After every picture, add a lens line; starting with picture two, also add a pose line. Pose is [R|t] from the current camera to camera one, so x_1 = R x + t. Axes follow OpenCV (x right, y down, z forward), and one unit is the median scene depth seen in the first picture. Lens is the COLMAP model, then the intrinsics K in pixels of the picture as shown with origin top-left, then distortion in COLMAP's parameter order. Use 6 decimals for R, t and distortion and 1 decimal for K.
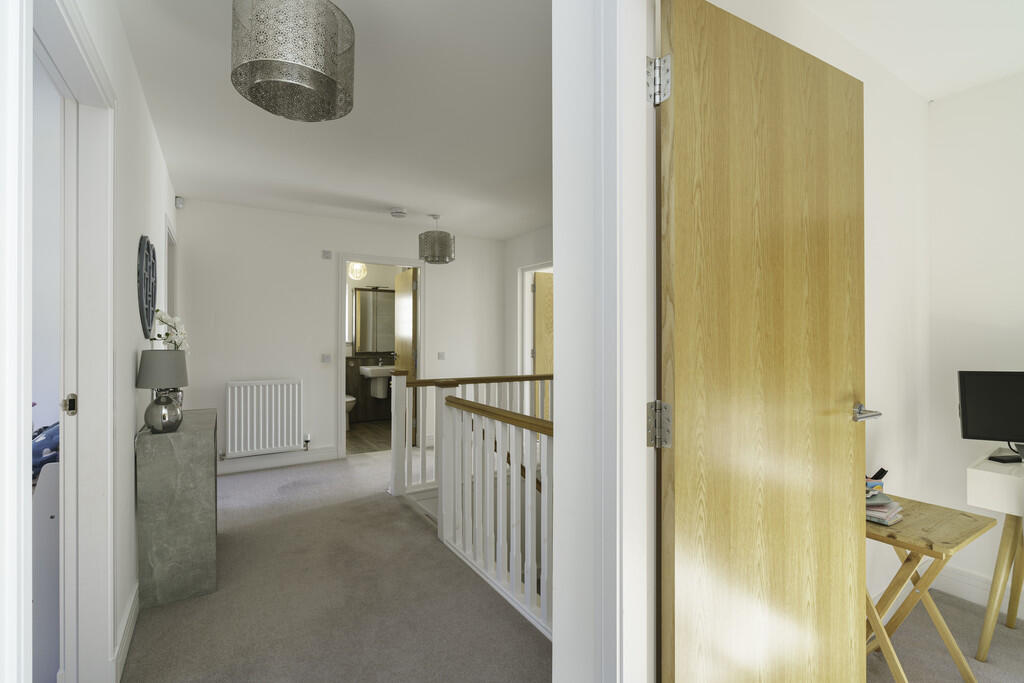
lens RADIAL K [[456.8, 0, 508.0], [0, 456.8, 340.1], [0, 0, 1]] dist [-0.006053, 0.000907]
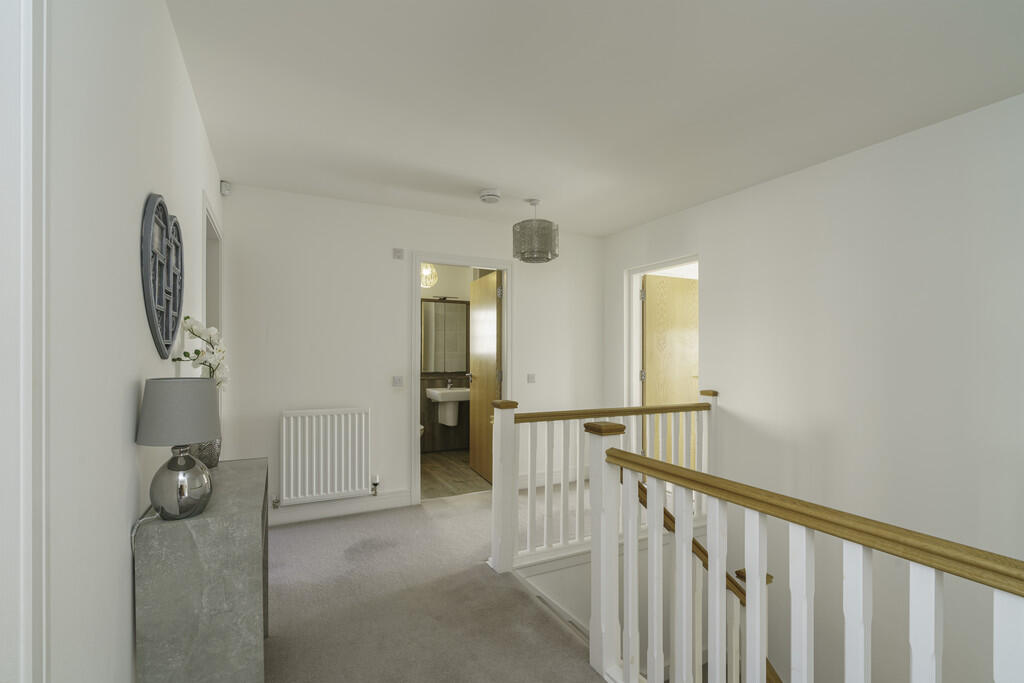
lens RADIAL K [[465.3, 0, 508.7], [0, 465.3, 359.2], [0, 0, 1]] dist [-0.004496, -0.000119]
pose [[0.995293, 0.001926, -0.096896, -0.137333], [-0.001565, 0.999992, 0.003806, -0.003468], [0.096903, -0.003636, 0.995287, 0.221867]]
